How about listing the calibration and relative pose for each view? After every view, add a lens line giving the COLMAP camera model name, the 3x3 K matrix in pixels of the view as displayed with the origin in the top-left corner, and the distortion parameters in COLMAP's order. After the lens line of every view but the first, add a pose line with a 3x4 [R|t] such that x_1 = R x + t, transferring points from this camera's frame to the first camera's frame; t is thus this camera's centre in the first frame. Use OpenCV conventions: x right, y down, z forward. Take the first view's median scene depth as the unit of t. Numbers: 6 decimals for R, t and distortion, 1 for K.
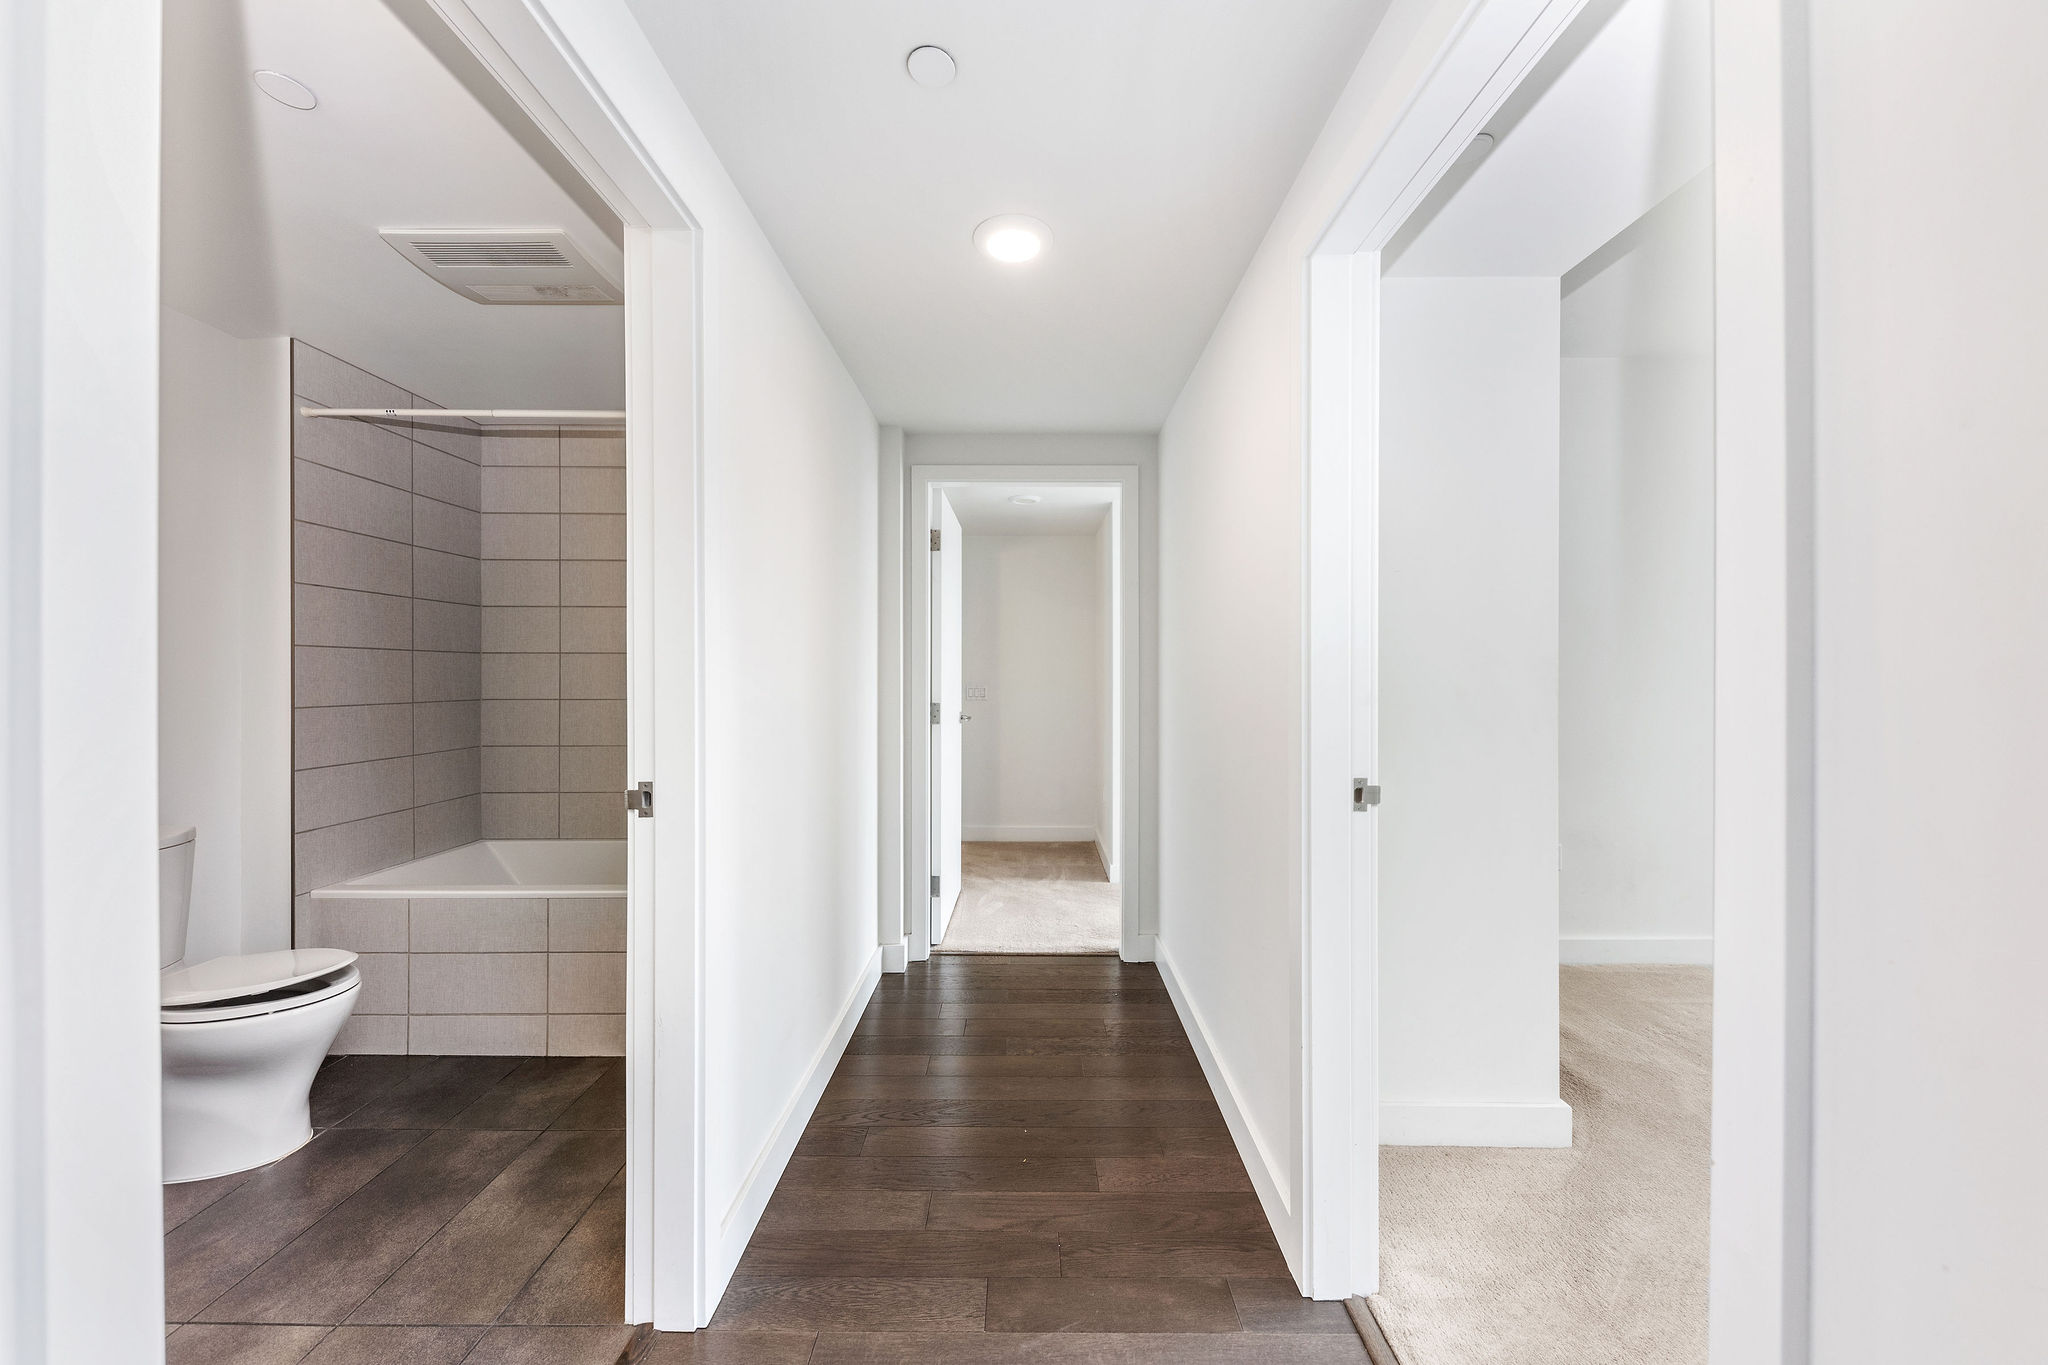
lens RADIAL K [[716.5, 0, 1023.8], [0, 716.5, 669.9], [0, 0, 1]] dist [0.017315, -0.007140]
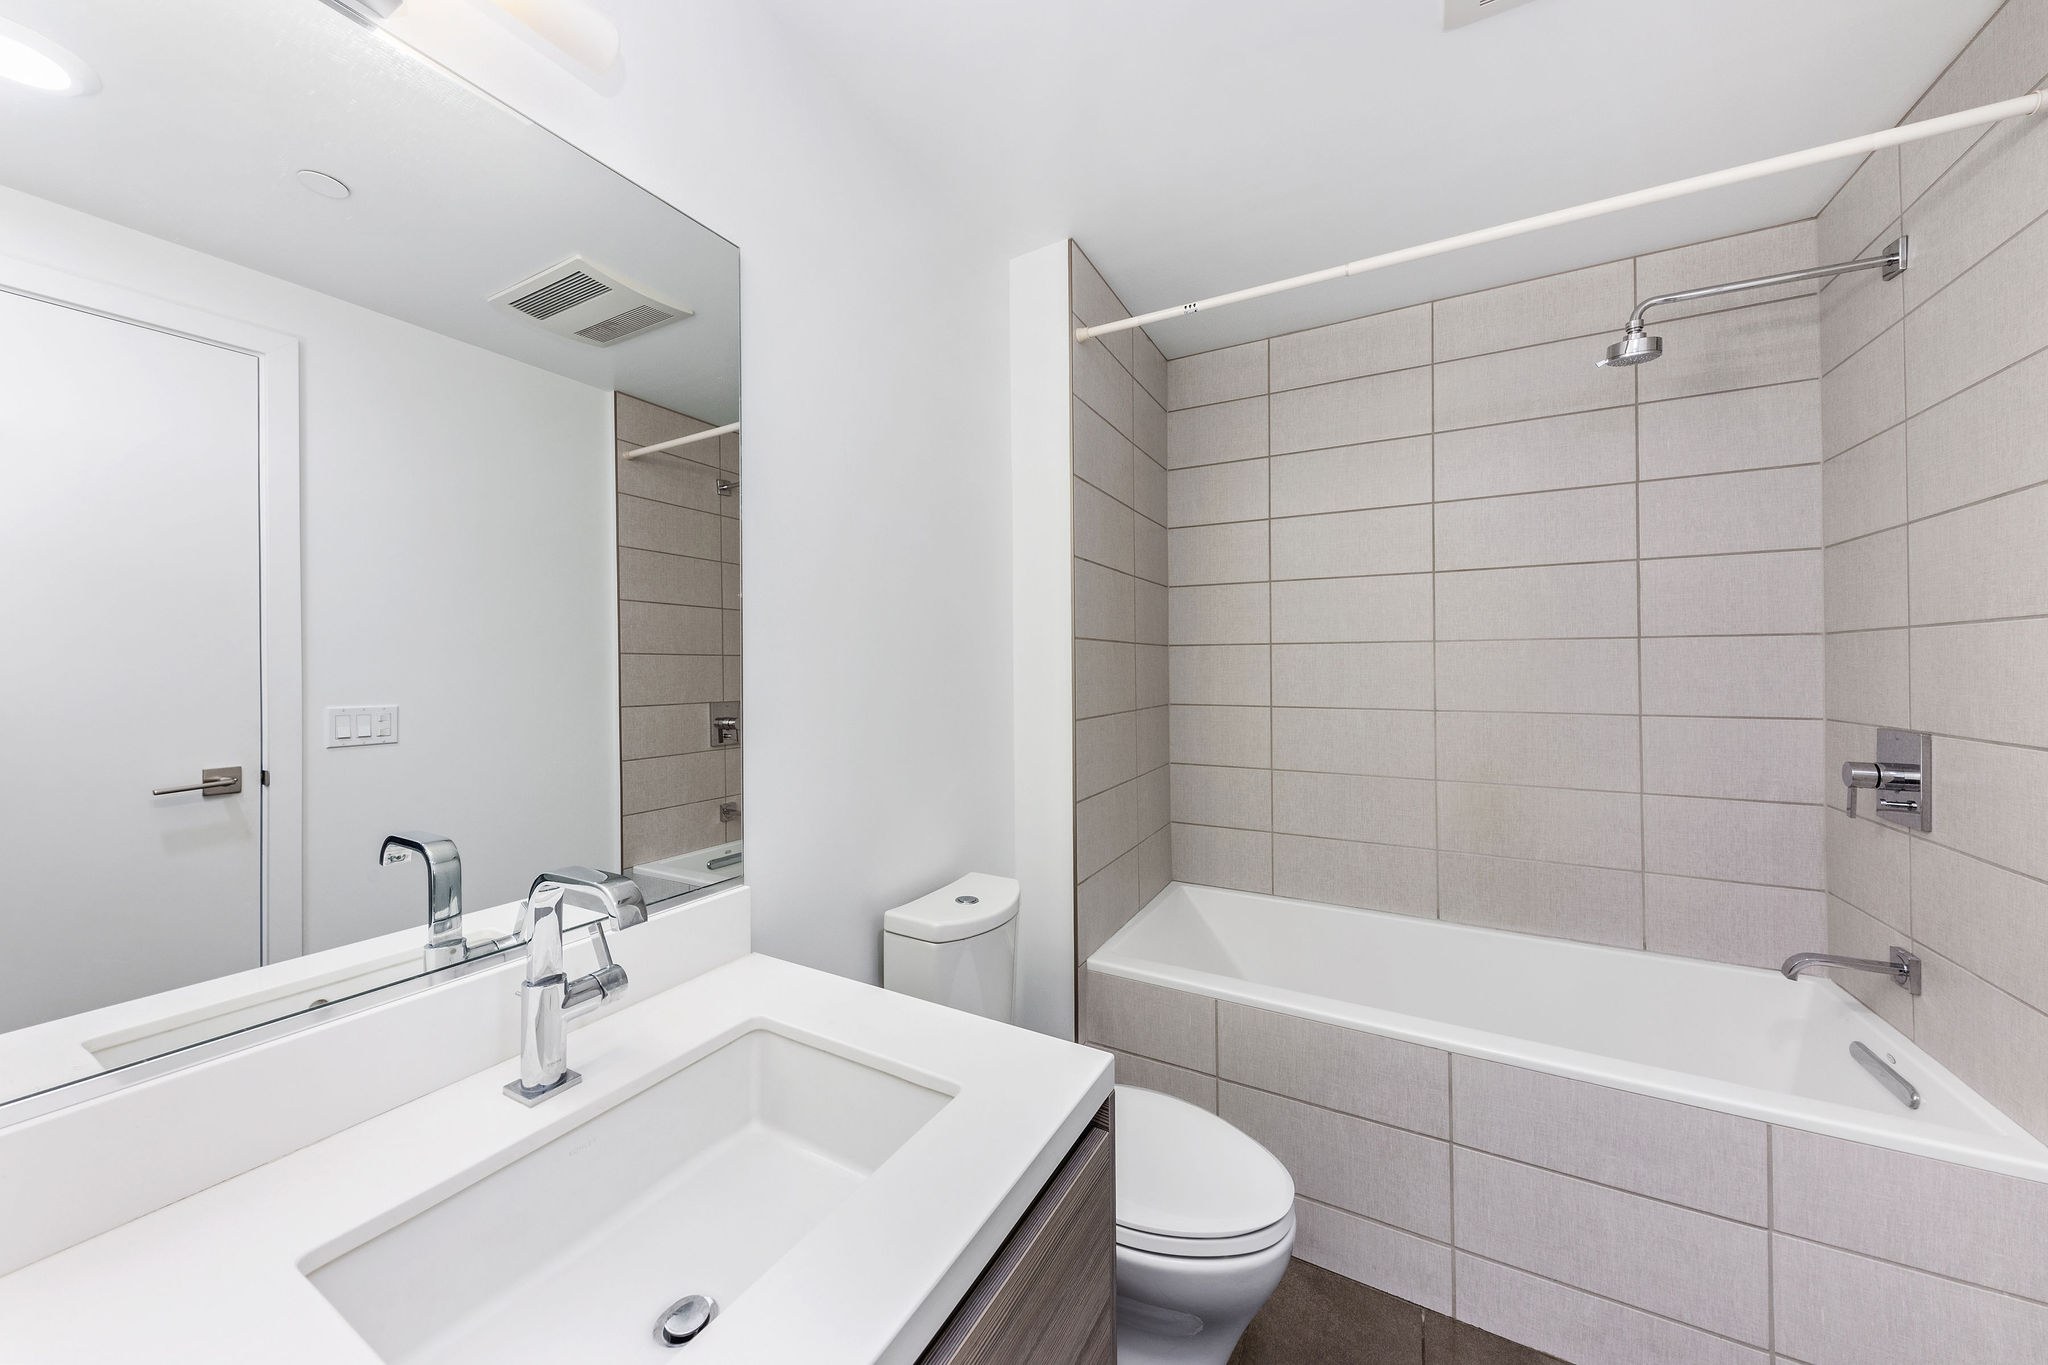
lens RADIAL K [[716.5, 0, 1023.8], [0, 716.5, 669.9], [0, 0, 1]] dist [0.017315, -0.007140]
pose [[0.866286, -0.006160, -0.499511, -0.497448], [0.011365, 0.999908, 0.007380, -0.004663], [0.499419, -0.012070, 0.866276, 0.235187]]
